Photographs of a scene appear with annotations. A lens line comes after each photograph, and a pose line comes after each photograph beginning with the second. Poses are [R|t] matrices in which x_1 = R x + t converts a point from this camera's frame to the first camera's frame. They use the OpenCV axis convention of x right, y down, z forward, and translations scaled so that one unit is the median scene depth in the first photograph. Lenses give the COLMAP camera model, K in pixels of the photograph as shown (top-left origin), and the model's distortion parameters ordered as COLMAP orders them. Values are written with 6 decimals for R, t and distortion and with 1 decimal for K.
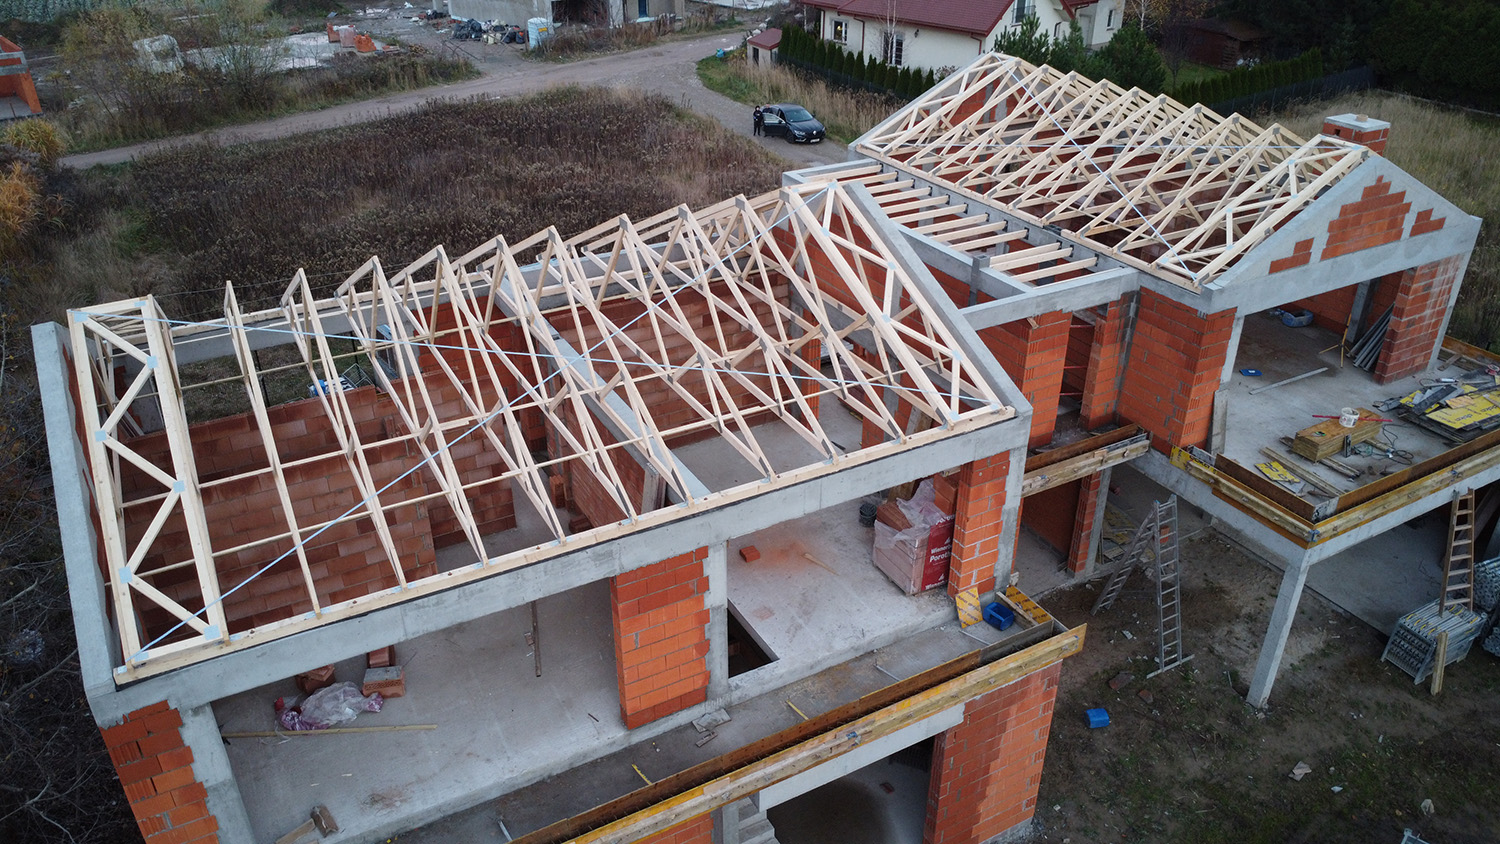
lens RADIAL K [[1090.0, 0, 750.0], [0, 1090.0, 422.0], [0, 0, 1]] dist [-0.015639, -0.029999]
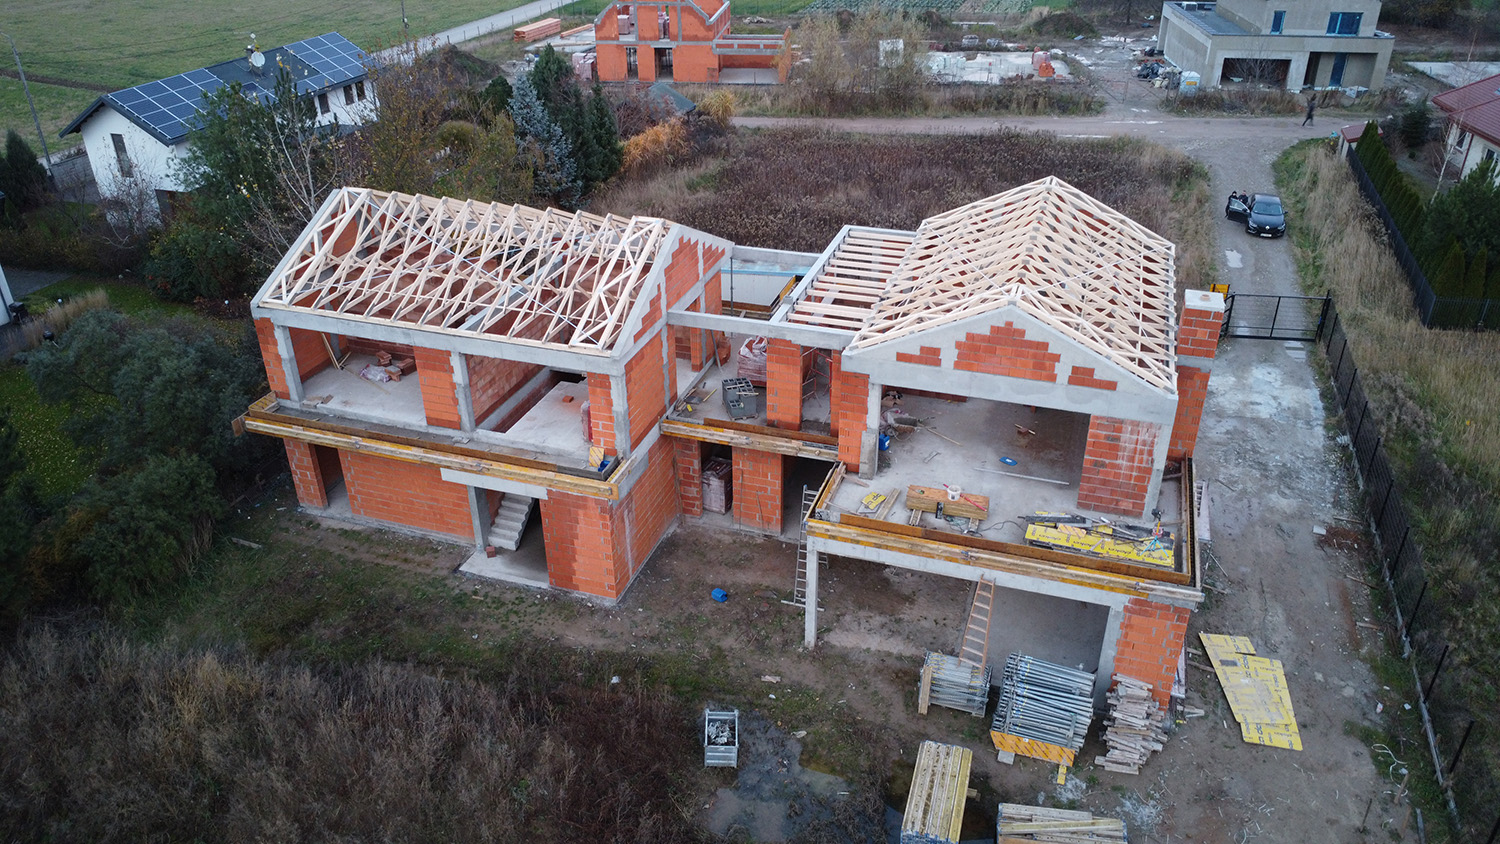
lens RADIAL K [[1090.0, 0, 750.0], [0, 1090.0, 422.0], [0, 0, 1]] dist [-0.015639, -0.029999]
pose [[0.675158, 0.356545, -0.645784, 1.294360], [-0.352332, 0.924988, 0.142337, -0.197512], [0.648092, 0.131431, 0.750135, -0.175030]]
